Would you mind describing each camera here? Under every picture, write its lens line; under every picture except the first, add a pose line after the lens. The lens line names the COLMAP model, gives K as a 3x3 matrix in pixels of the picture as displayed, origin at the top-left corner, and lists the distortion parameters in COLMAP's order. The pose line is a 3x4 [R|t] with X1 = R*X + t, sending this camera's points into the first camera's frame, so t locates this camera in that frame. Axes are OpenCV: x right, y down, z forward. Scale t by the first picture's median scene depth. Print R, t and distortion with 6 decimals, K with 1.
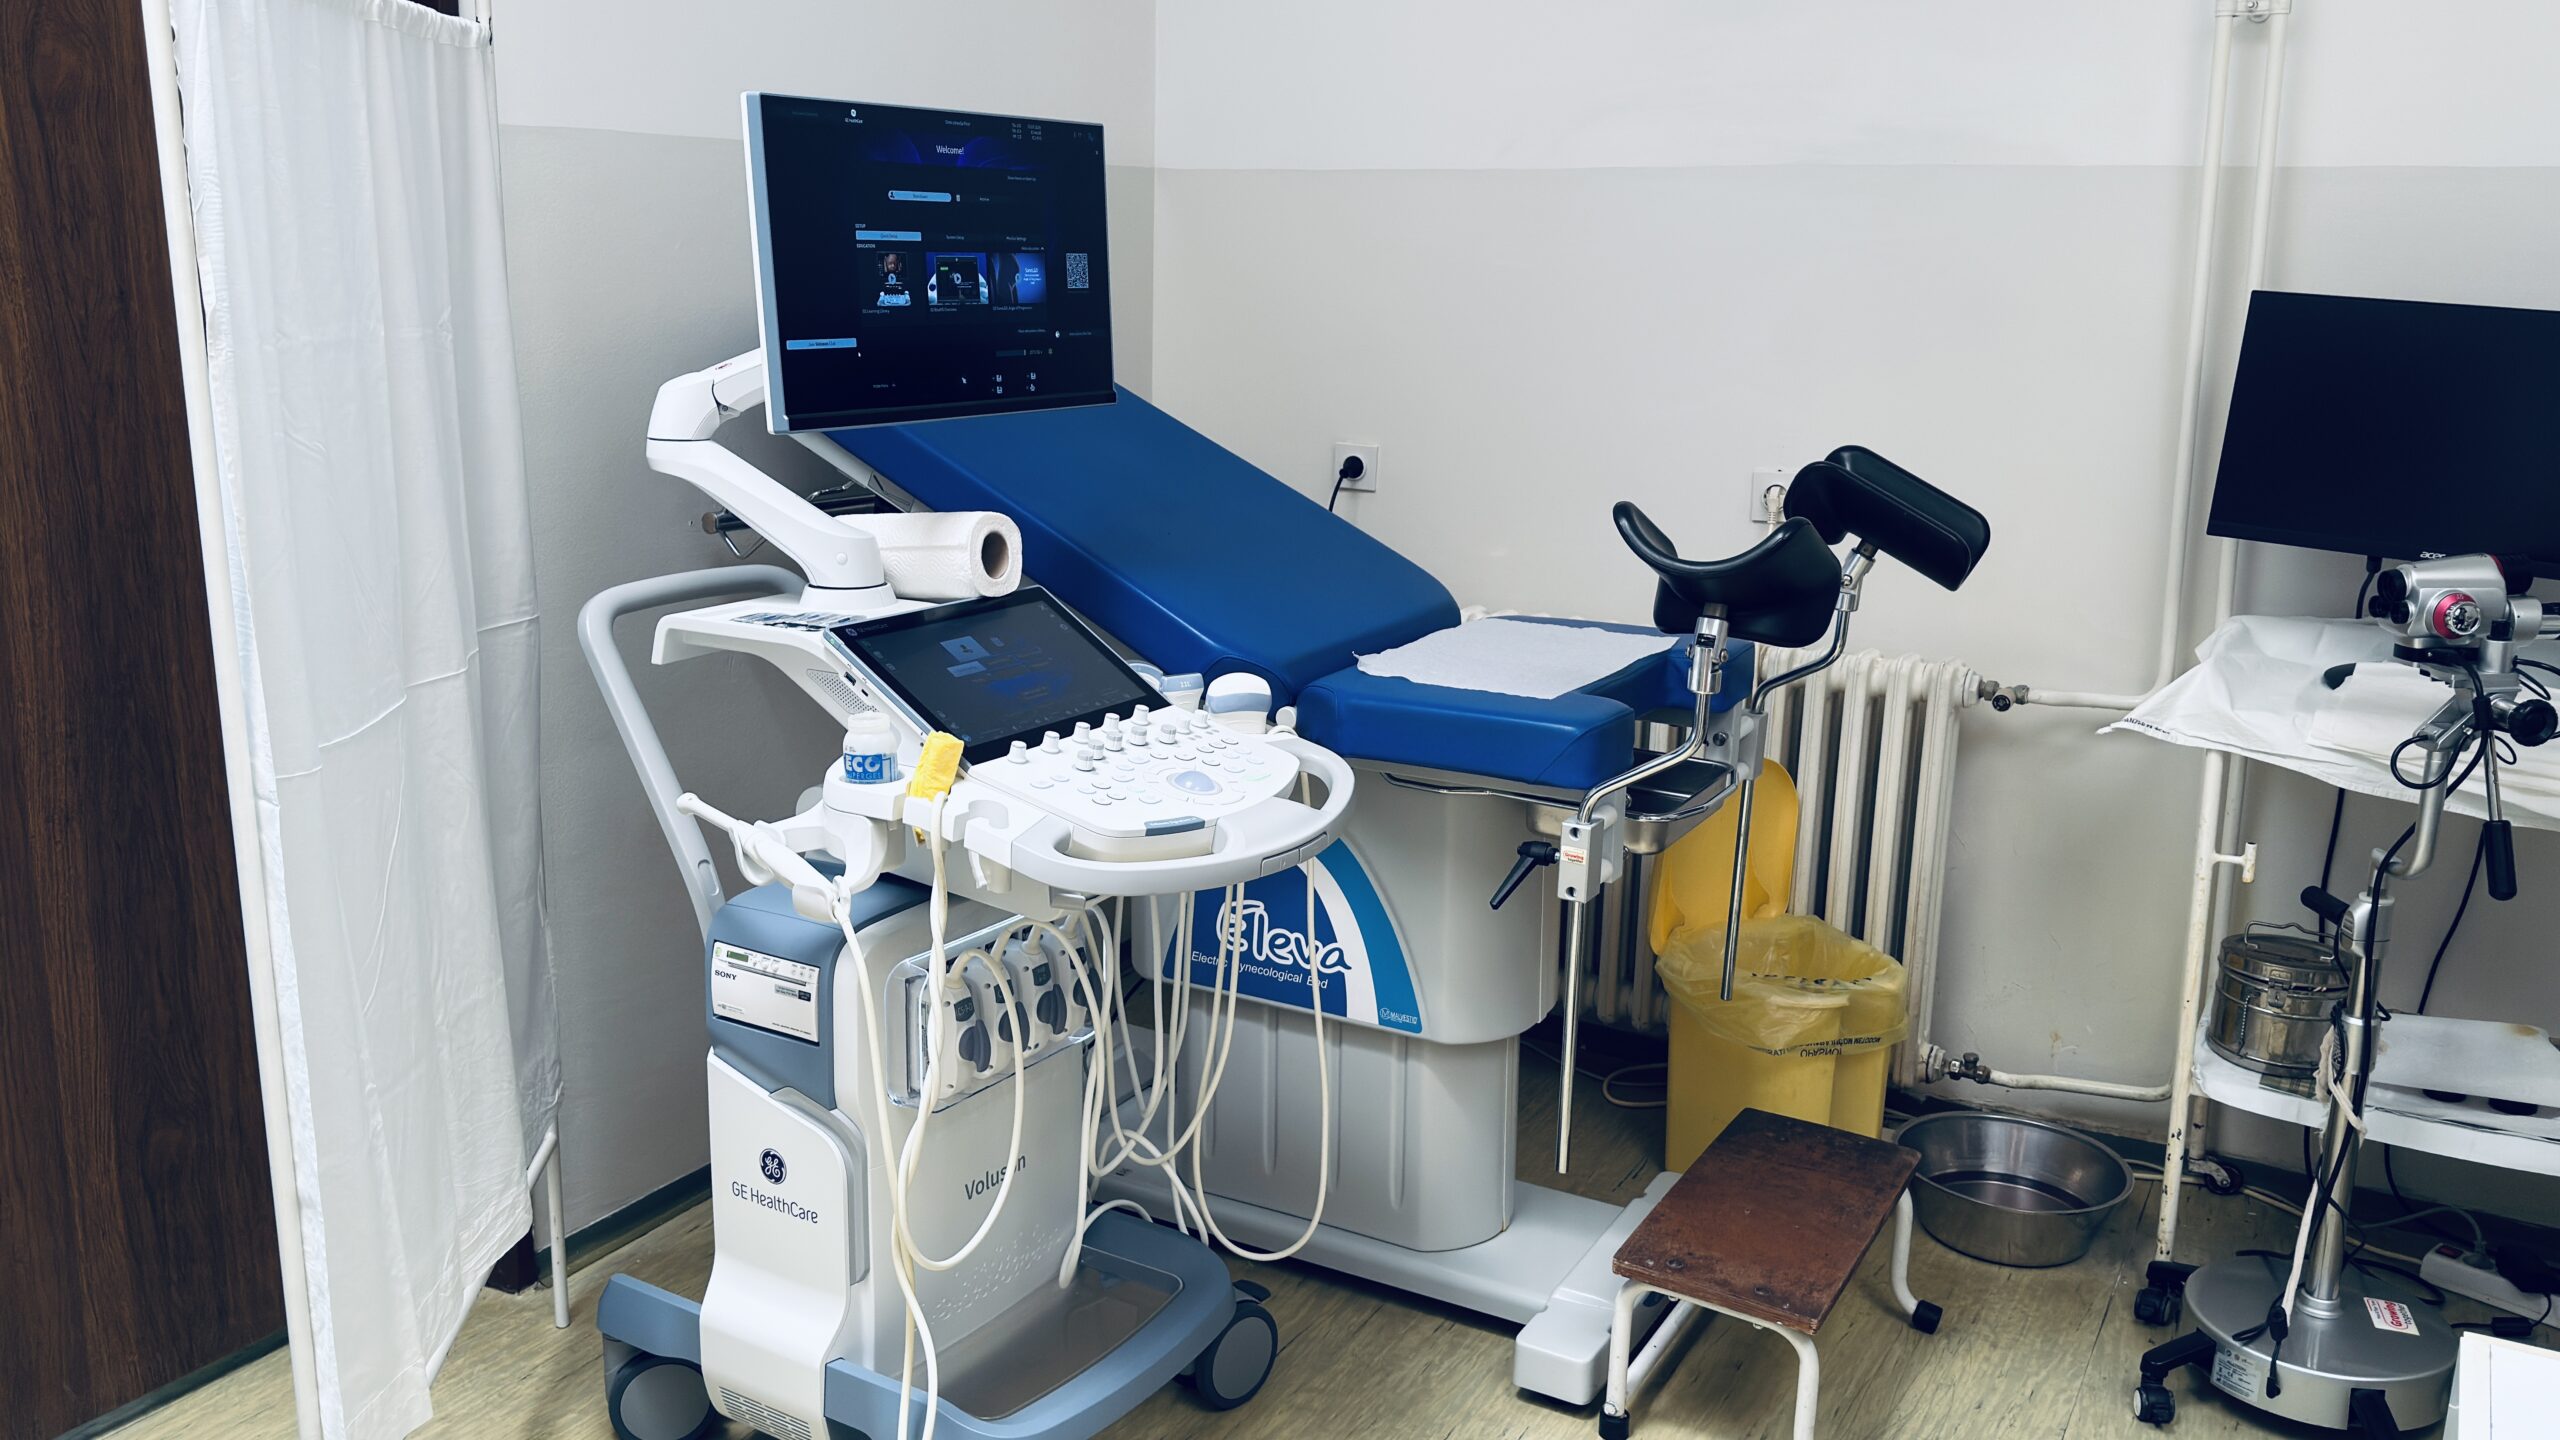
lens RADIAL K [[2031.7, 0, 1280.0], [0, 2031.7, 720.0], [0, 0, 1]] dist [0.143121, -0.286522]
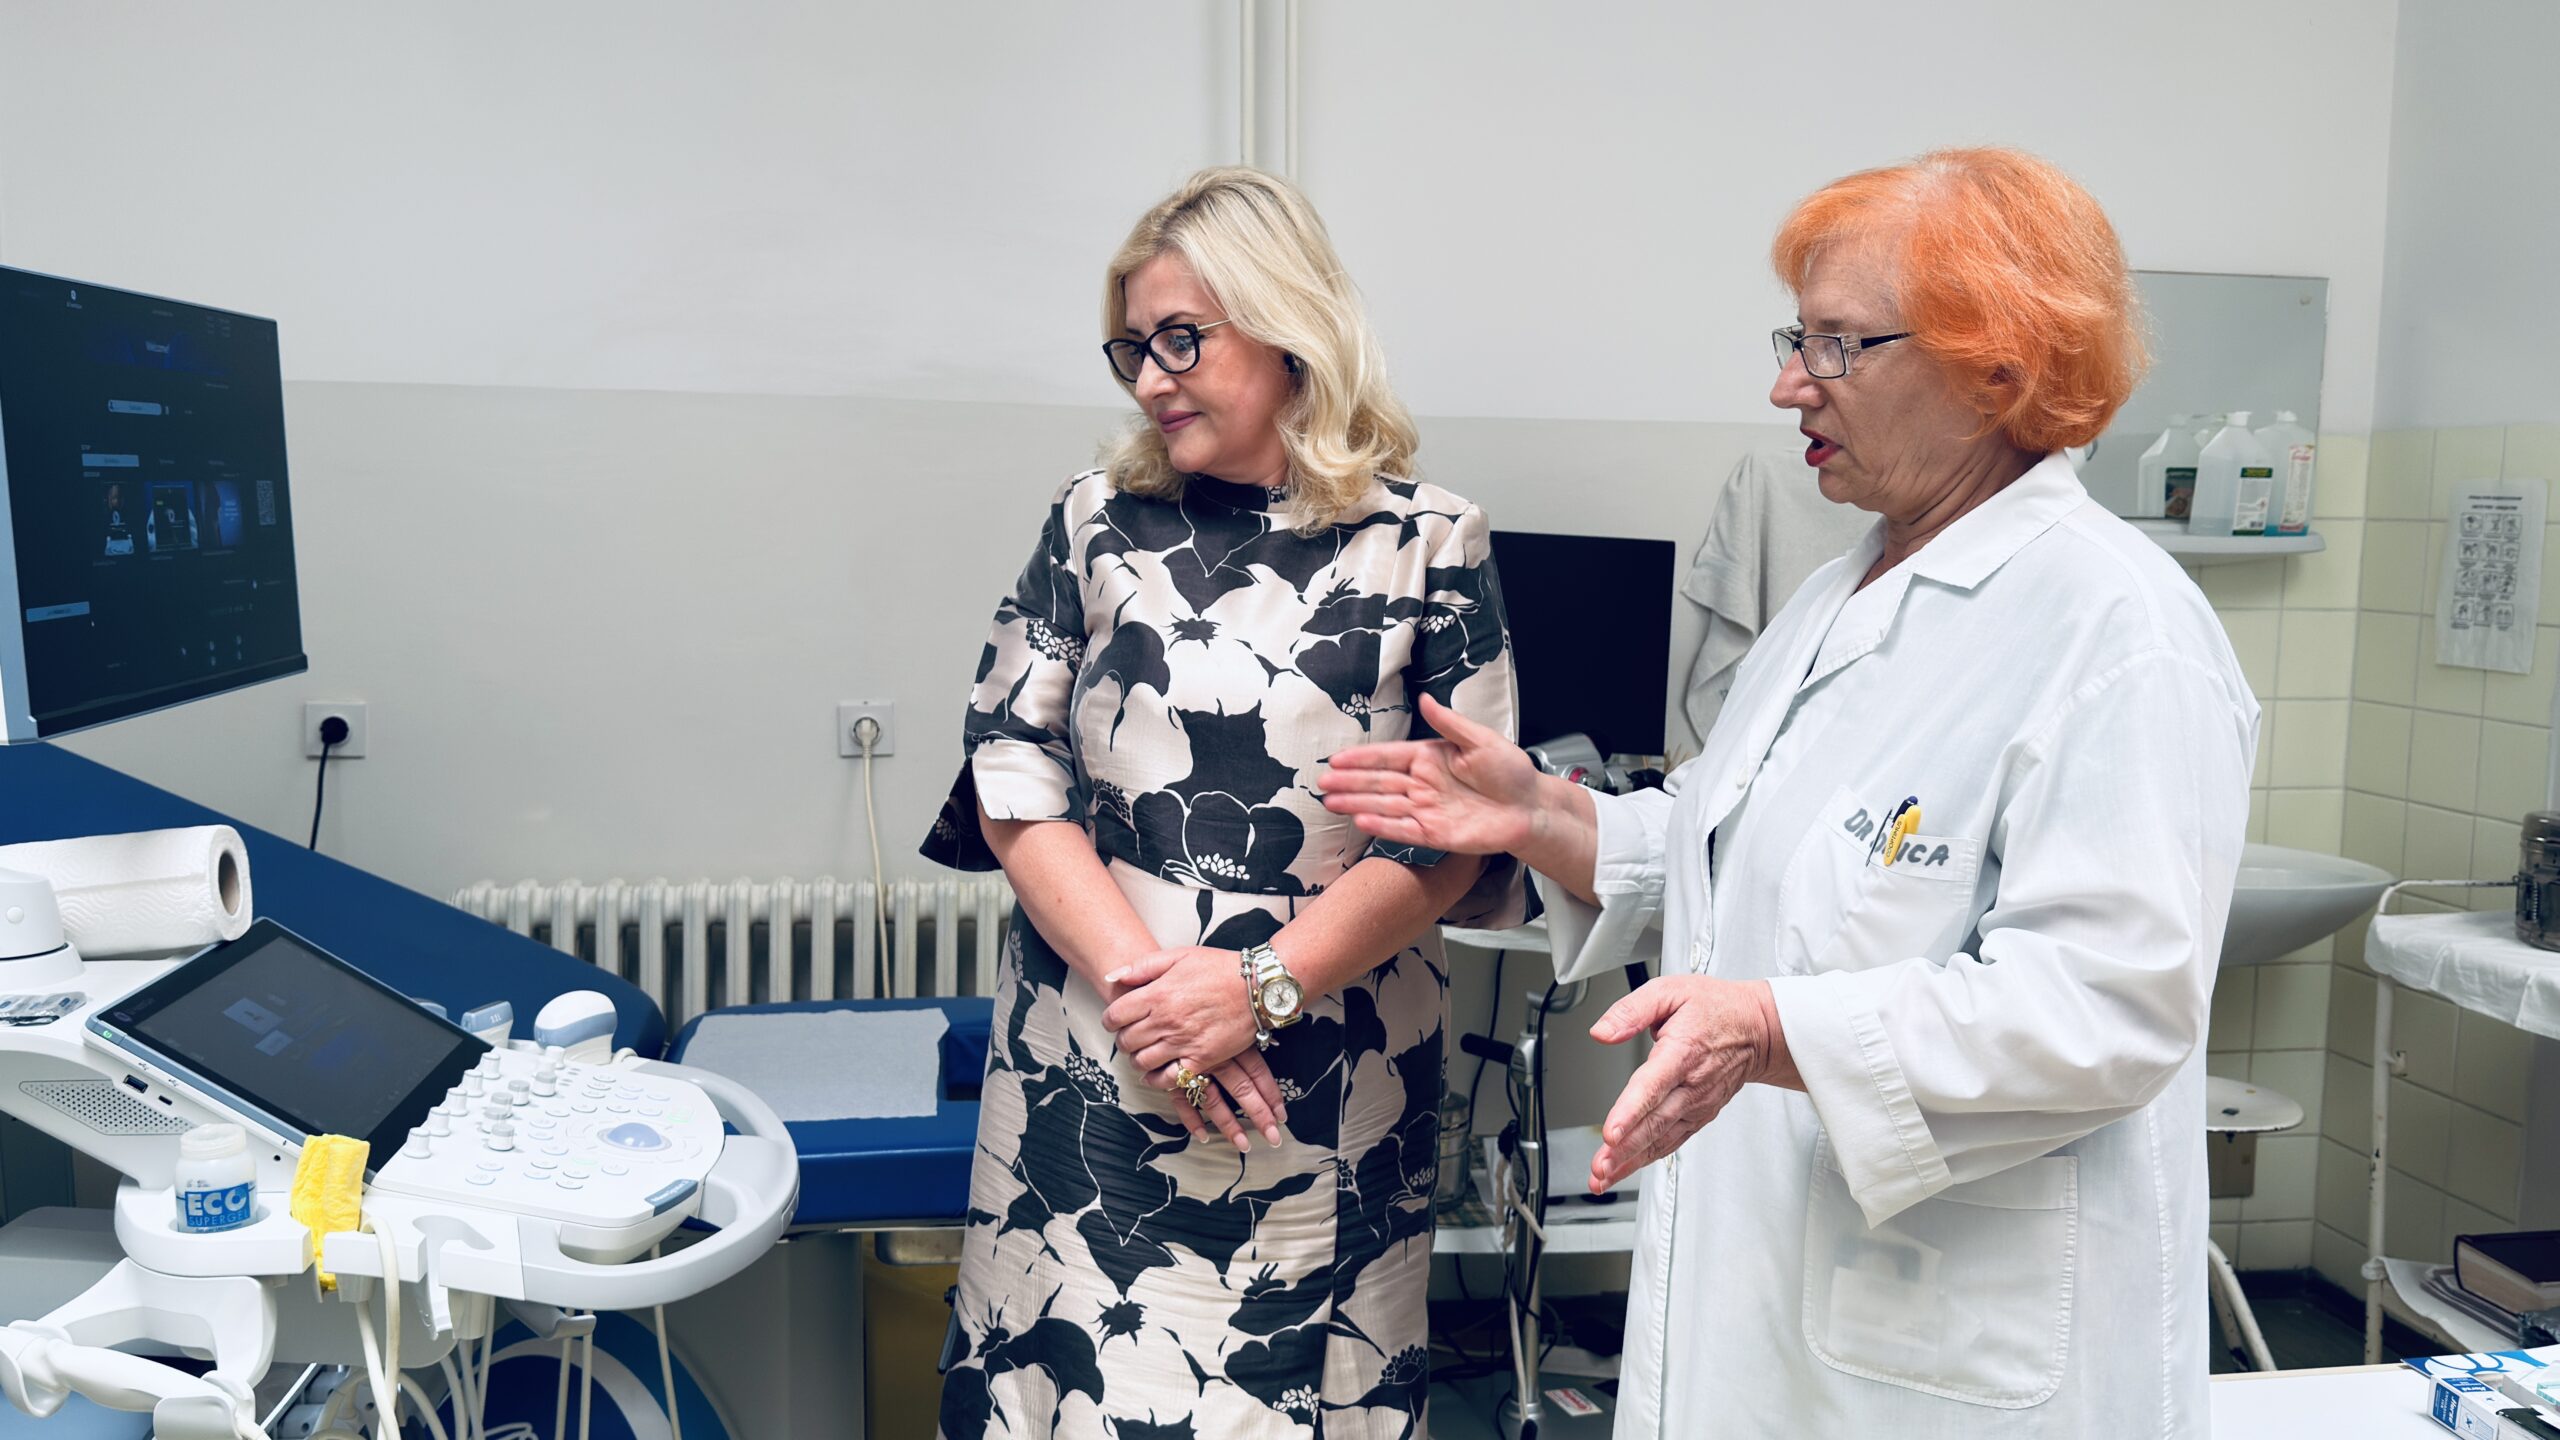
lens RADIAL K [[2031.7, 0, 1280.0], [0, 2031.7, 720.0], [0, 0, 1]] dist [0.143121, -0.286522]
pose [[0.782791, -0.071507, 0.618163, -0.304869], [0.137023, 0.988801, -0.059135, -0.044053], [-0.607012, 0.130993, 0.783823, 0.184569]]
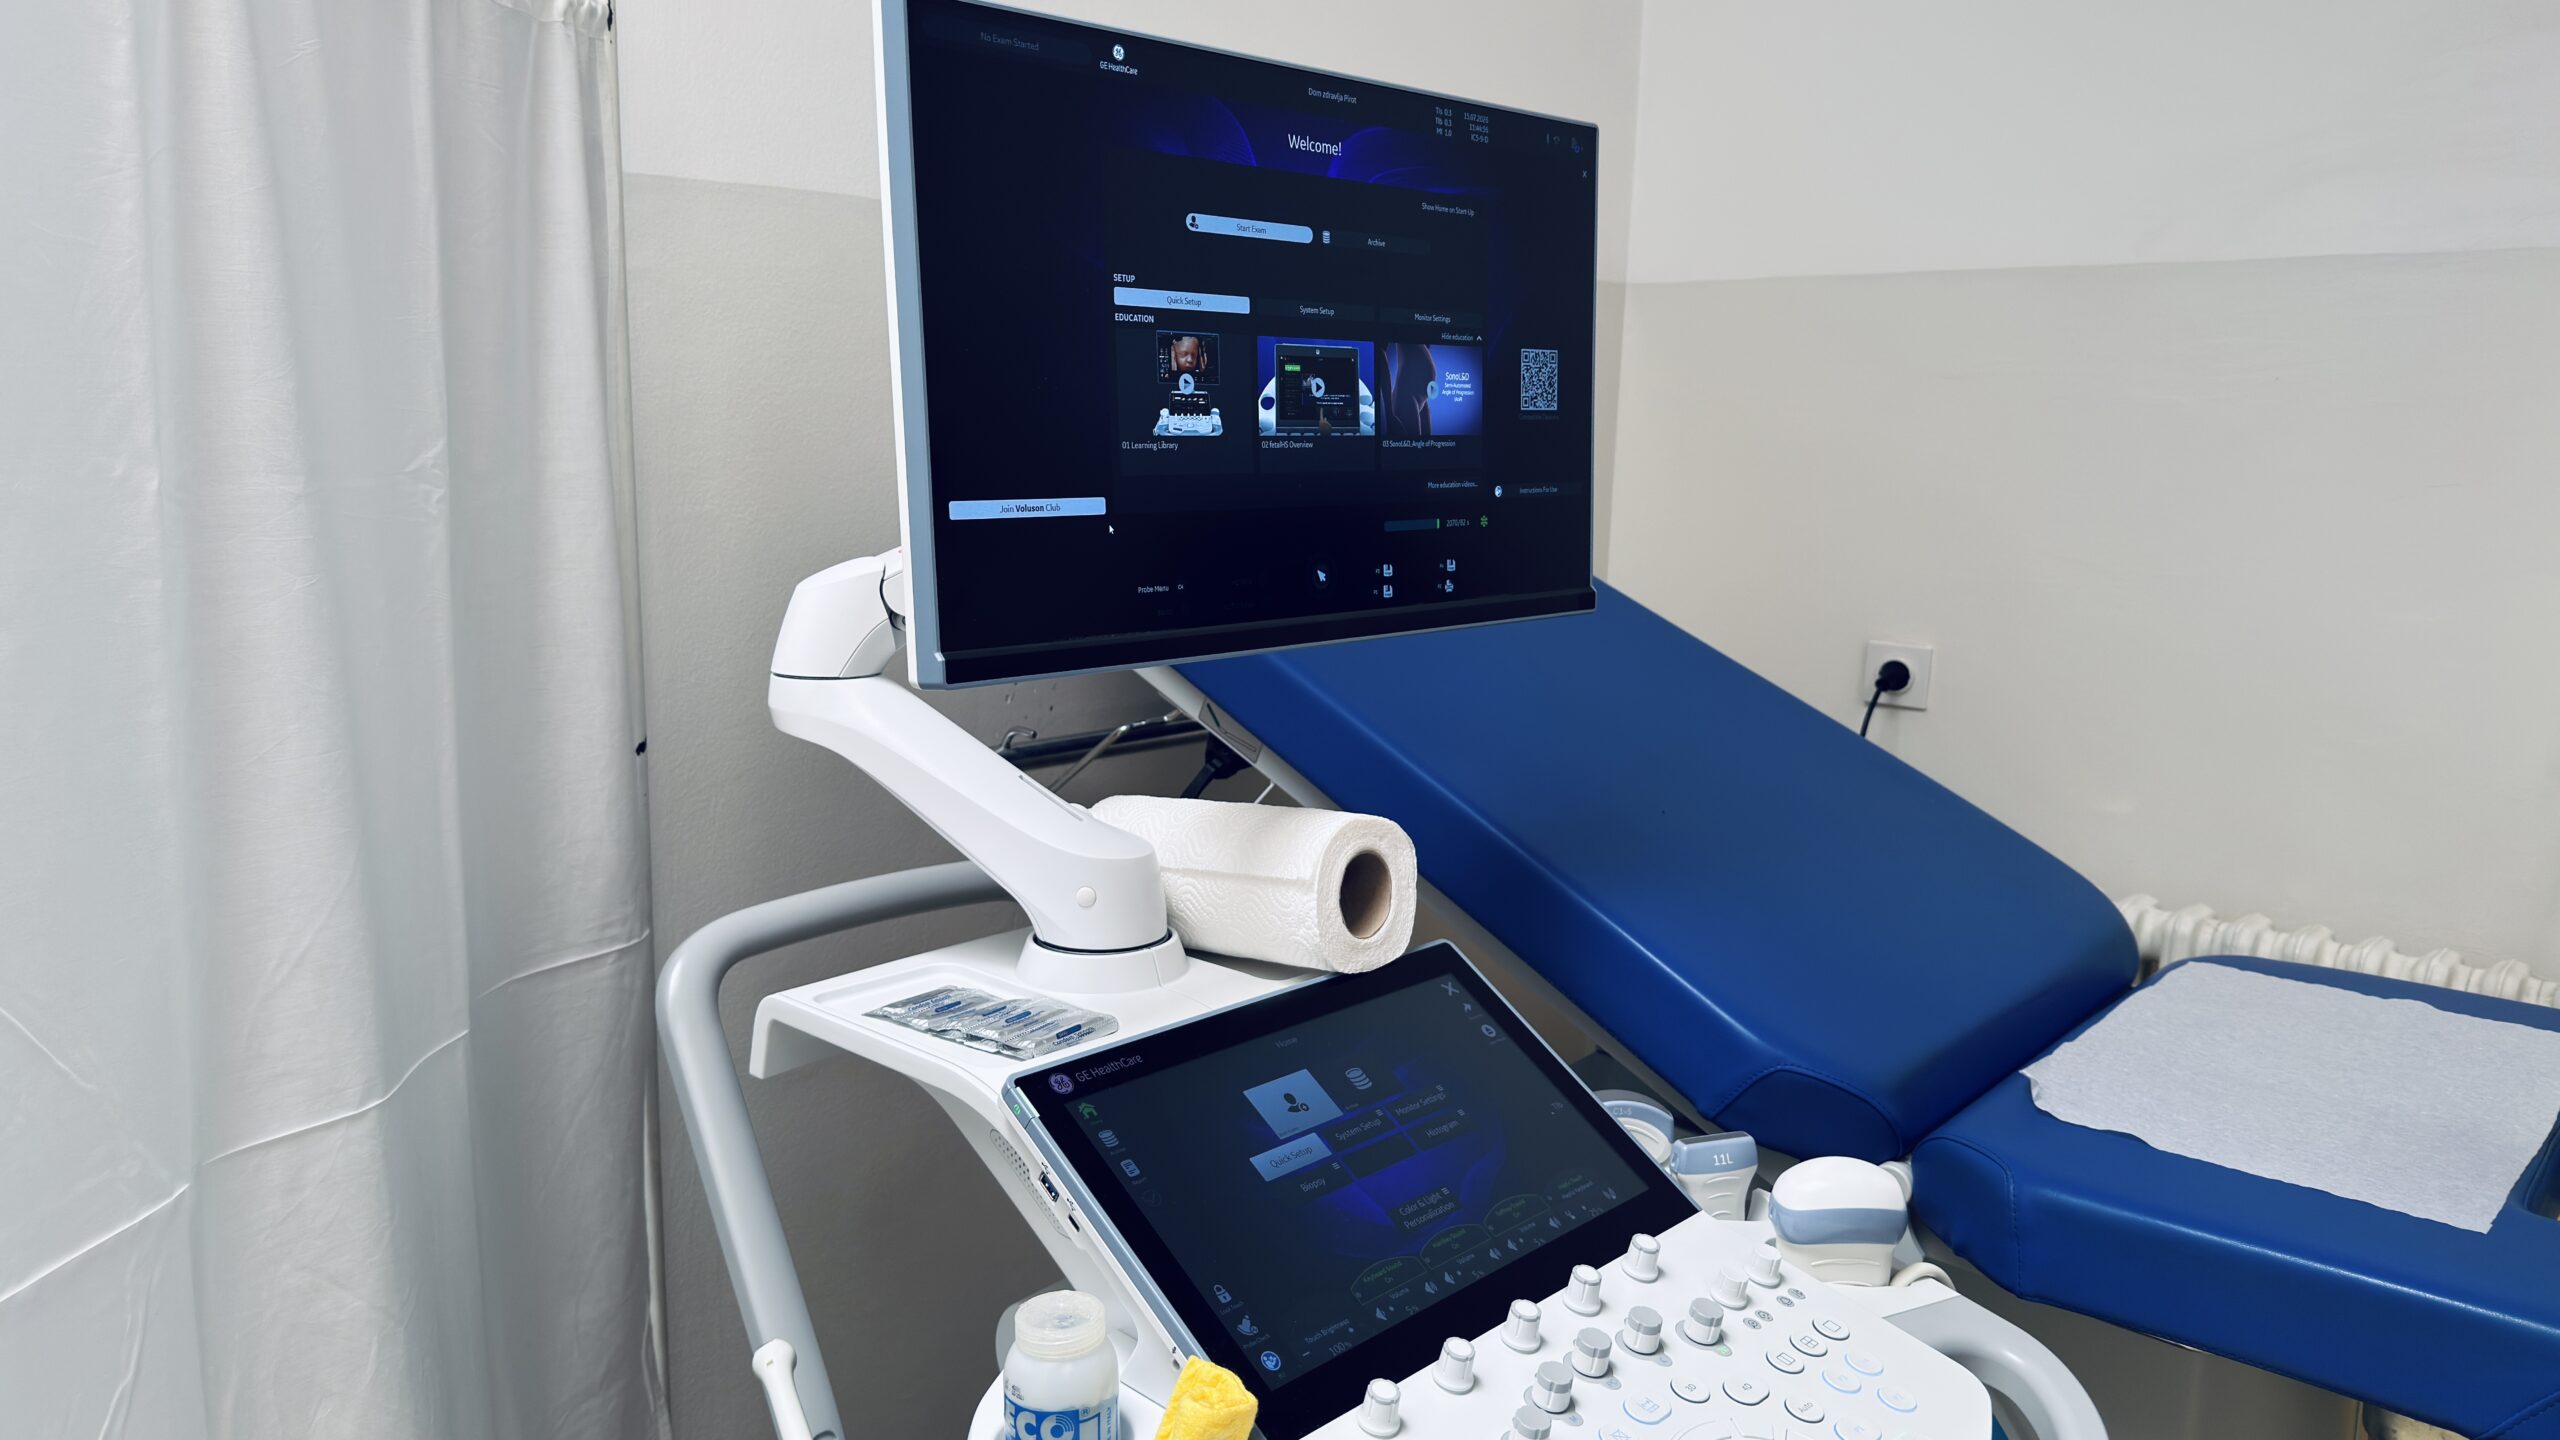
lens RADIAL K [[1808.8, 0, 1280.0], [0, 1808.8, 720.0], [0, 0, 1]] dist [0.116440, -0.000755]
pose [[0.976433, 0.033025, -0.213279, -0.062496], [-0.046562, 0.997185, -0.058764, -0.099554], [0.210738, 0.067310, 0.975222, 0.535457]]
